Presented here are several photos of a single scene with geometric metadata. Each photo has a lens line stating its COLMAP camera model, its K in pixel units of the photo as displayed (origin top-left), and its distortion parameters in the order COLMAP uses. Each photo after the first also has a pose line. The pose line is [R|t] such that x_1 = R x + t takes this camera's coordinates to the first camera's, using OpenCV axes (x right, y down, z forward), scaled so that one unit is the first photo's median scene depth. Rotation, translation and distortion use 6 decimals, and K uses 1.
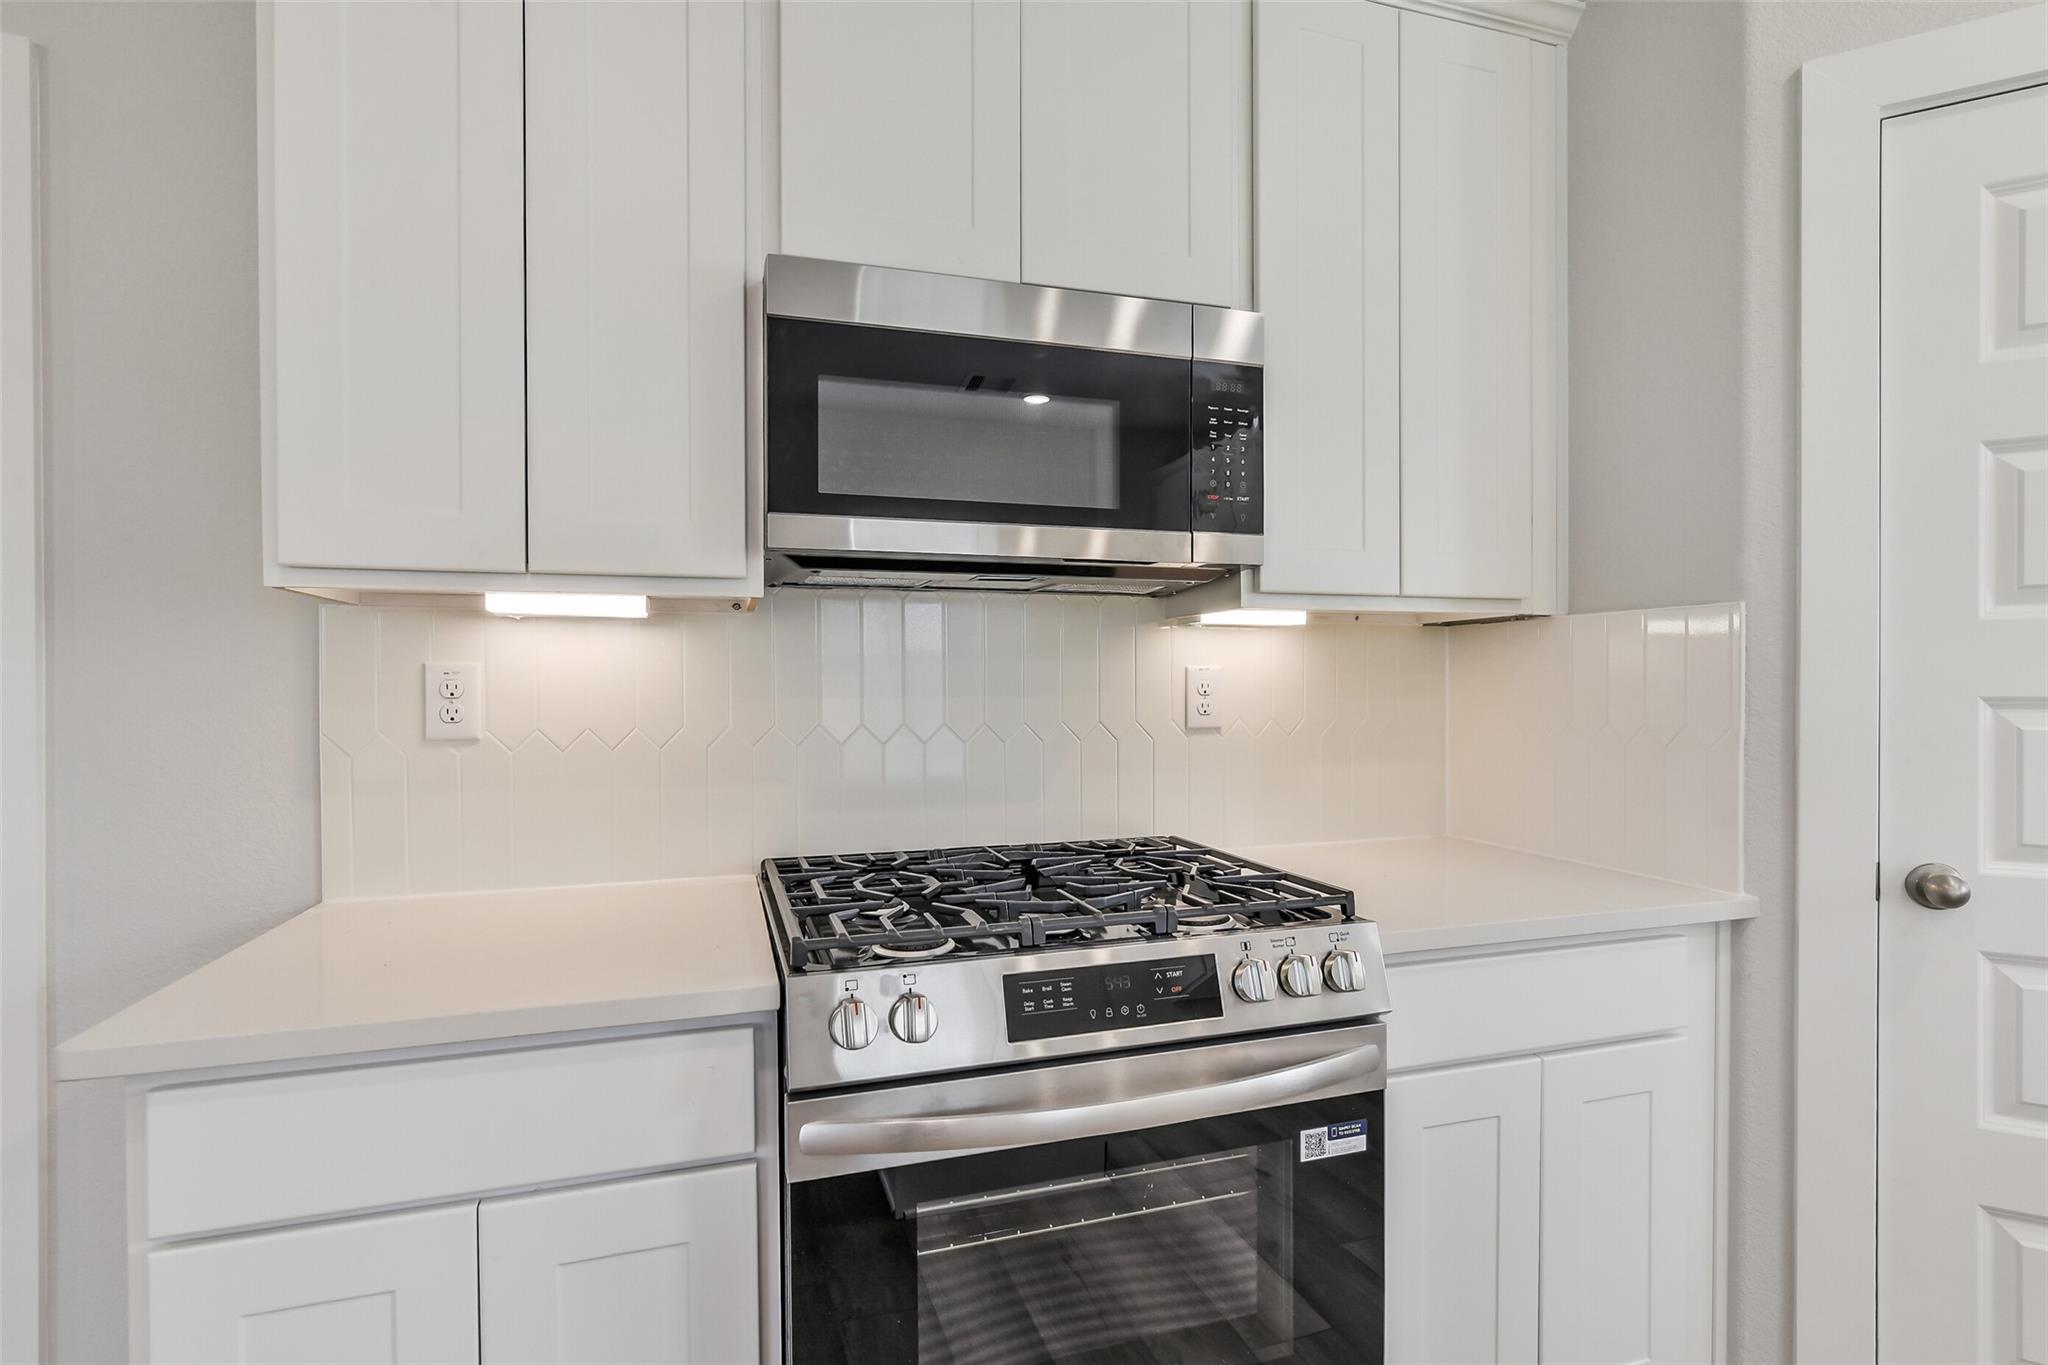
lens RADIAL K [[991.0, 0, 1011.9], [0, 991.0, 695.5], [0, 0, 1]] dist [-0.002249, -0.000562]
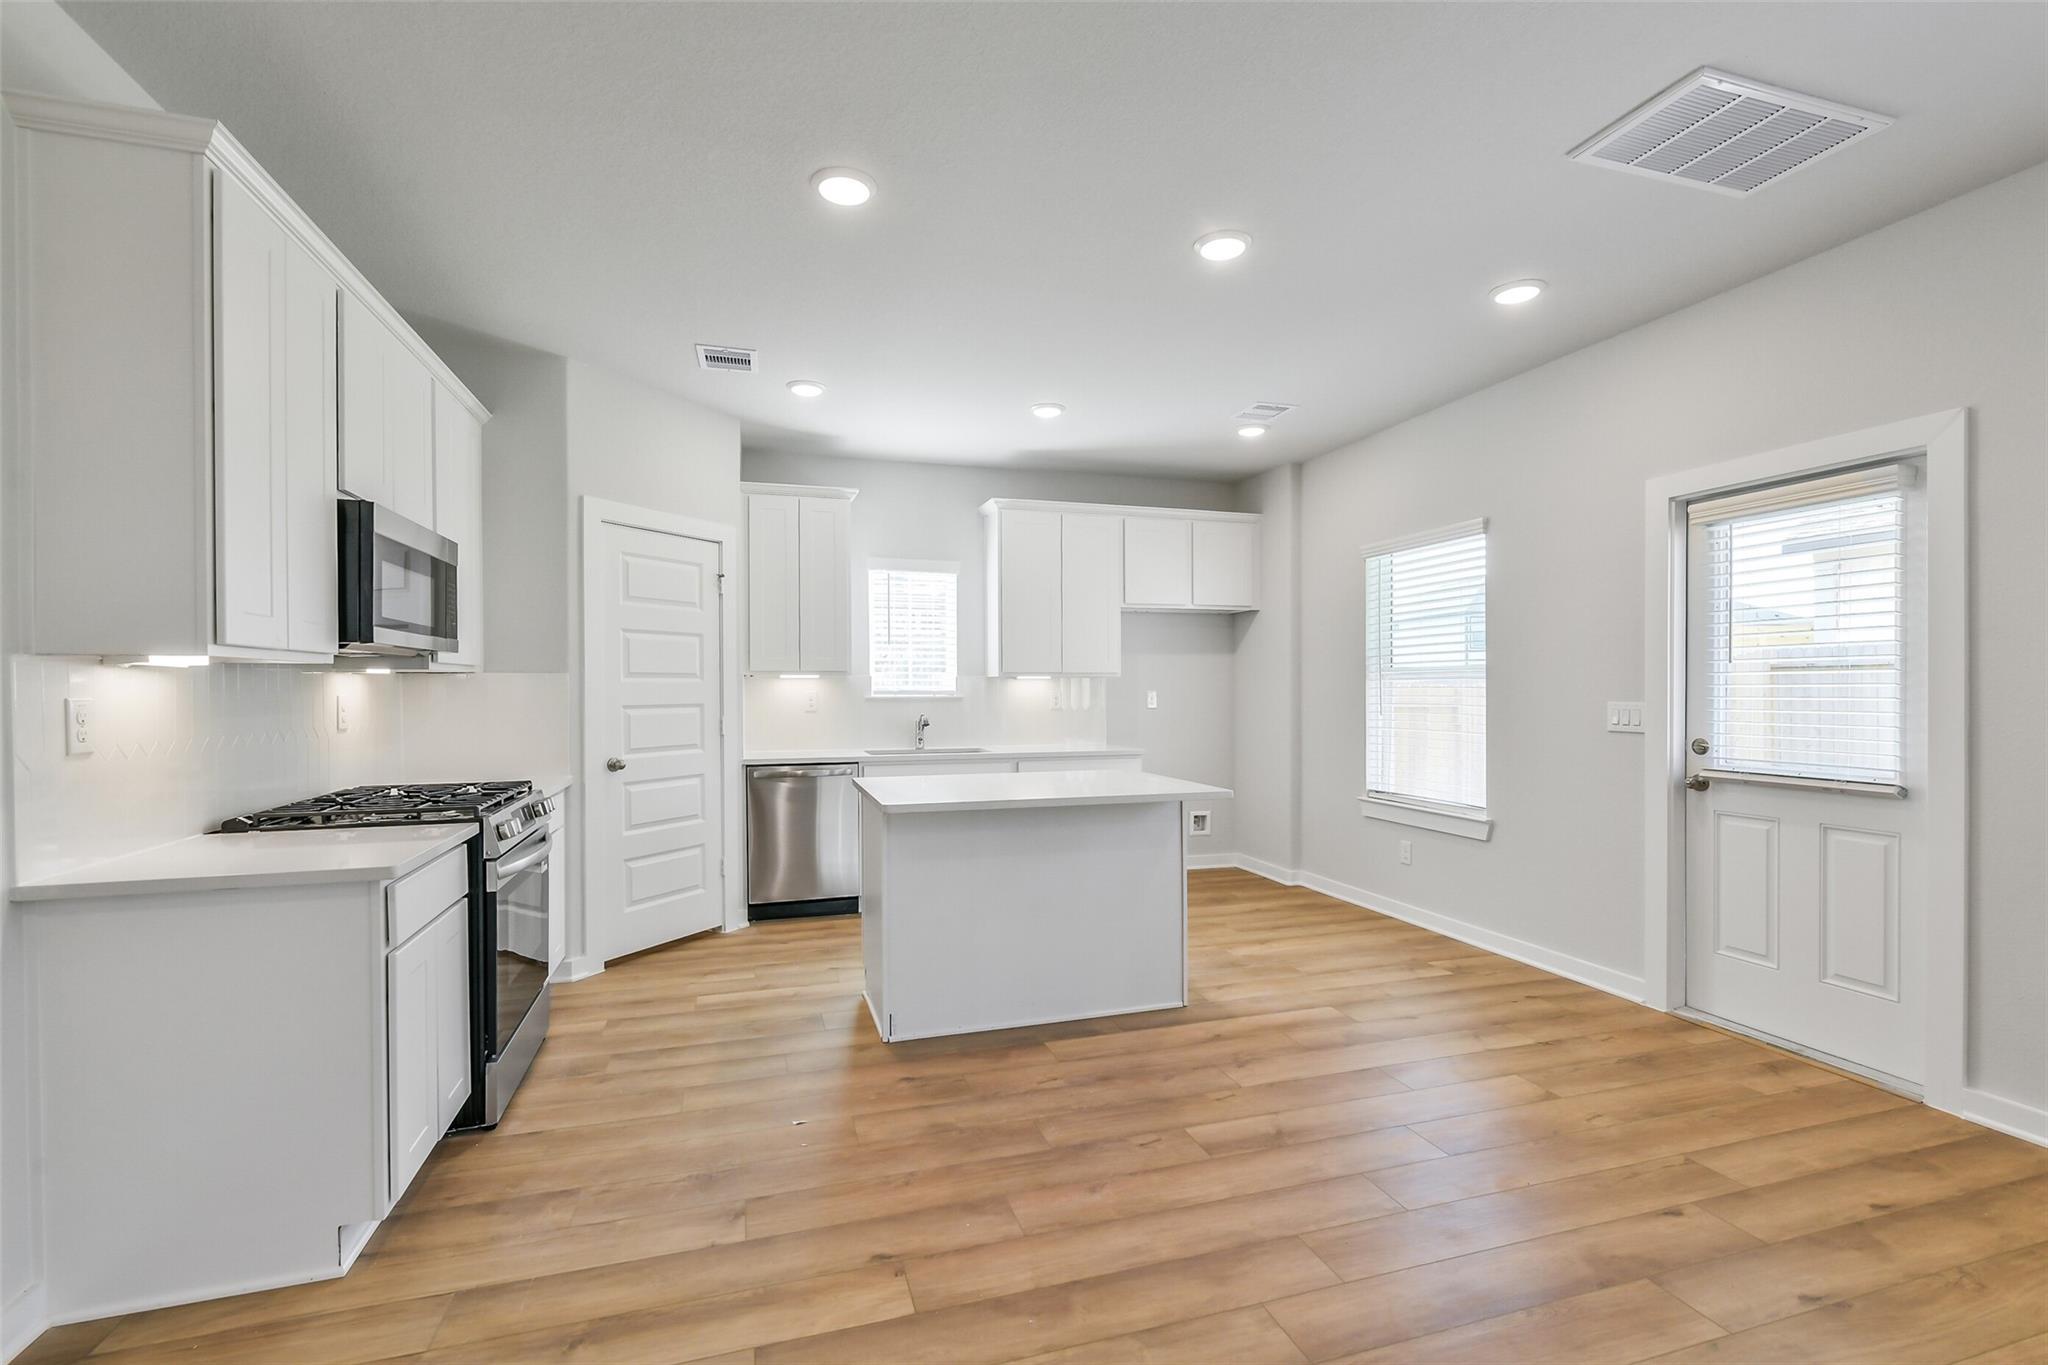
lens RADIAL K [[884.0, 0, 1030.3], [0, 884.0, 693.2], [0, 0, 1]] dist [0.005212, -0.002175]
pose [[-0.011488, -0.002024, 0.999932, -1.989247], [0.008064, 0.999965, 0.002116, -0.035686], [-0.999901, 0.008087, -0.011471, -0.332086]]
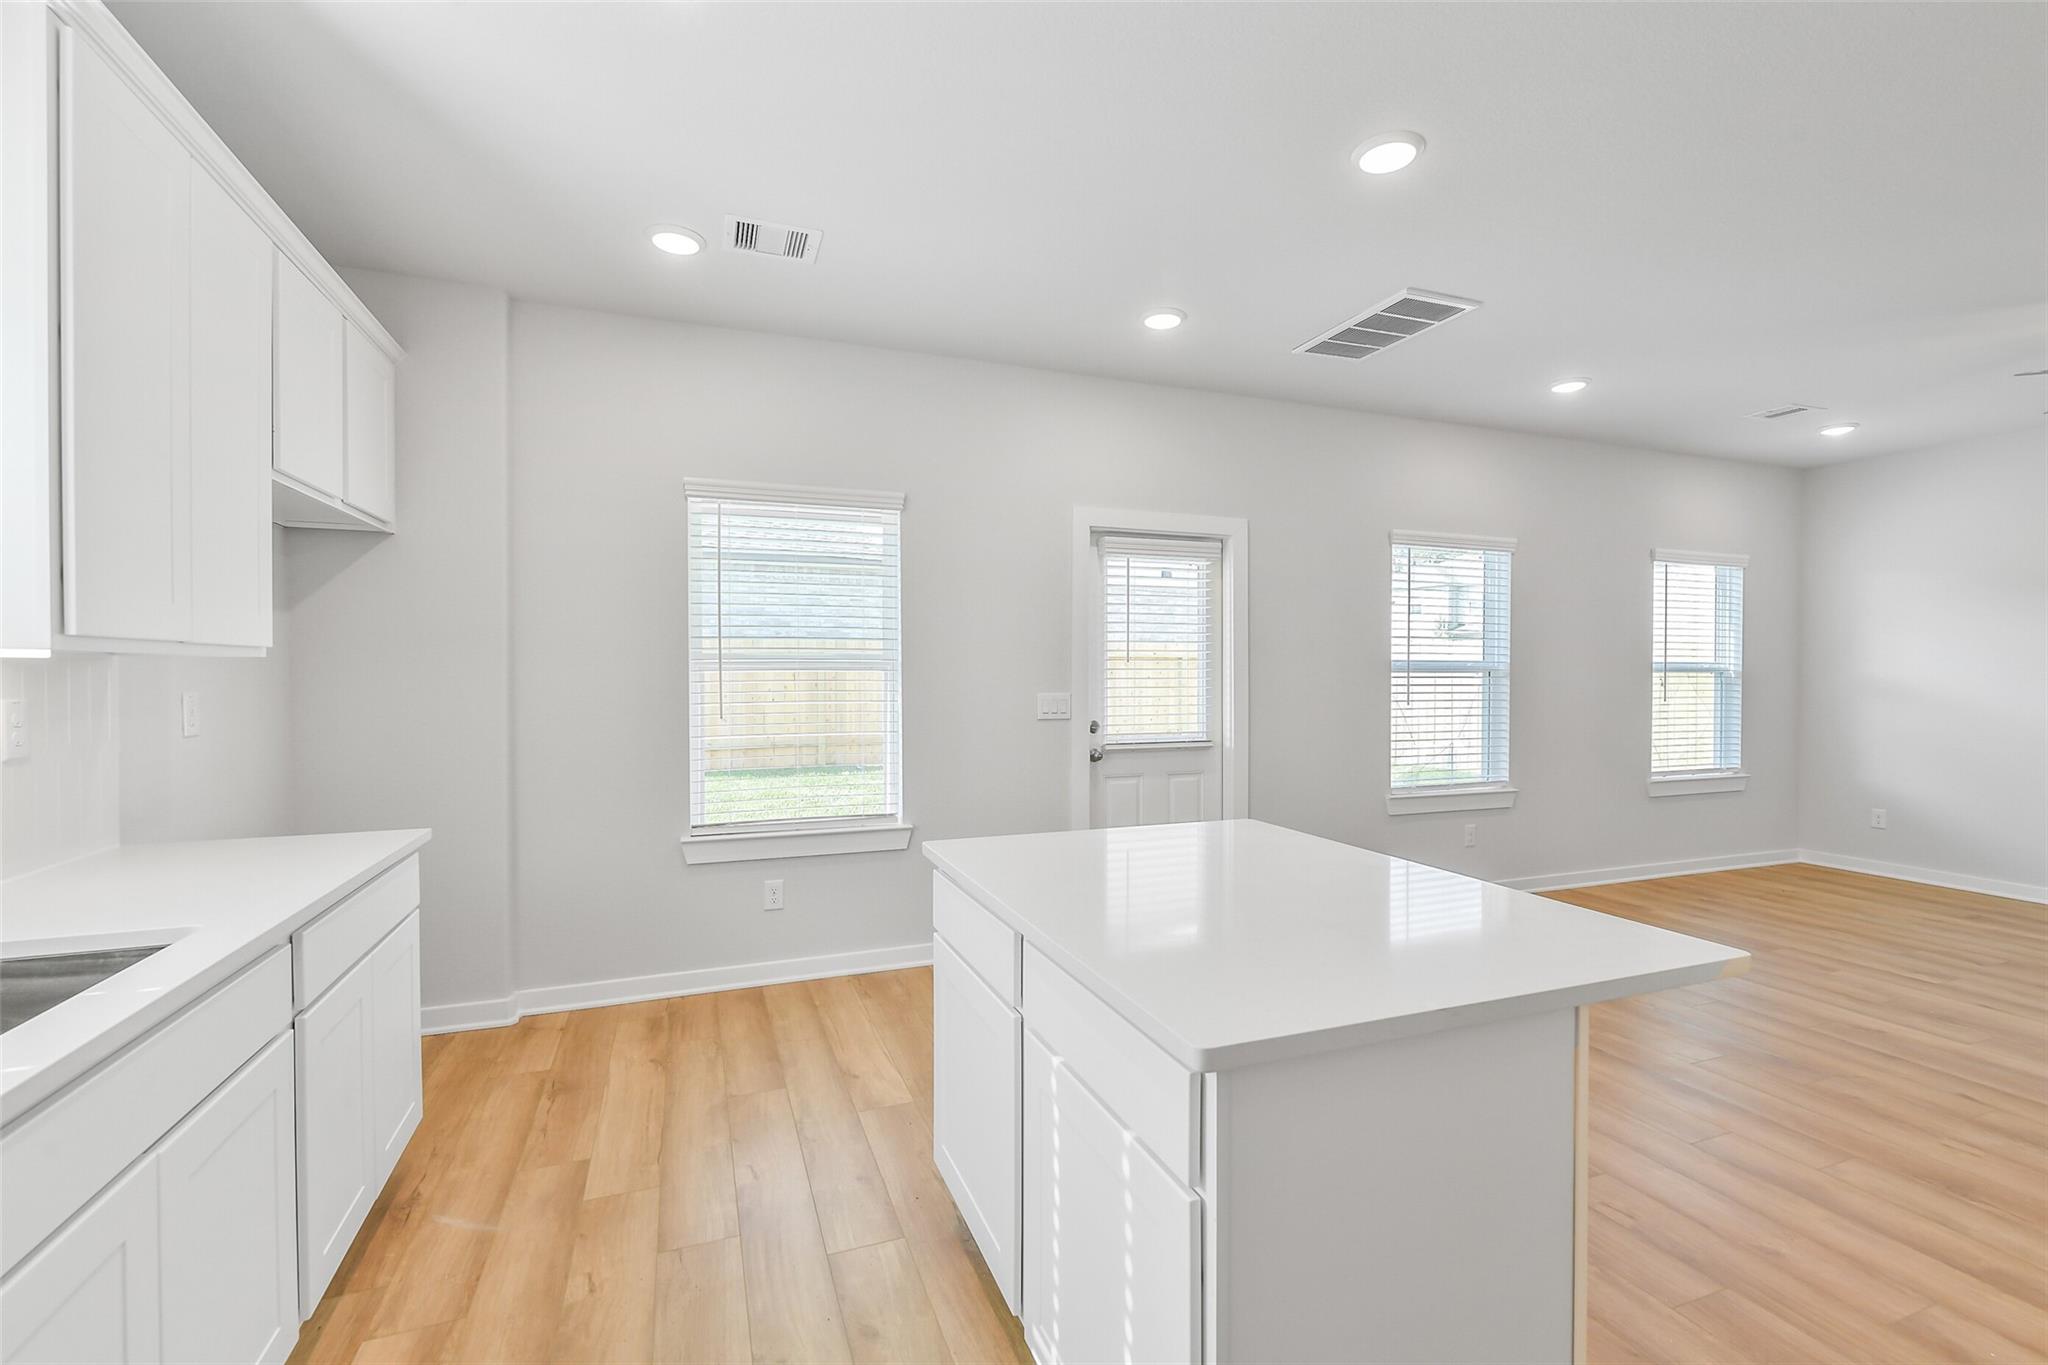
lens RADIAL K [[884.0, 0, 1016.2], [0, 884.0, 683.4], [0, 0, 1]] dist [0.005212, -0.002175]
pose [[-0.998099, 0.002234, -0.061592, 0.918958], [0.000992, 0.999796, 0.020192, -0.085177], [0.061624, 0.020093, -0.997897, 0.879088]]
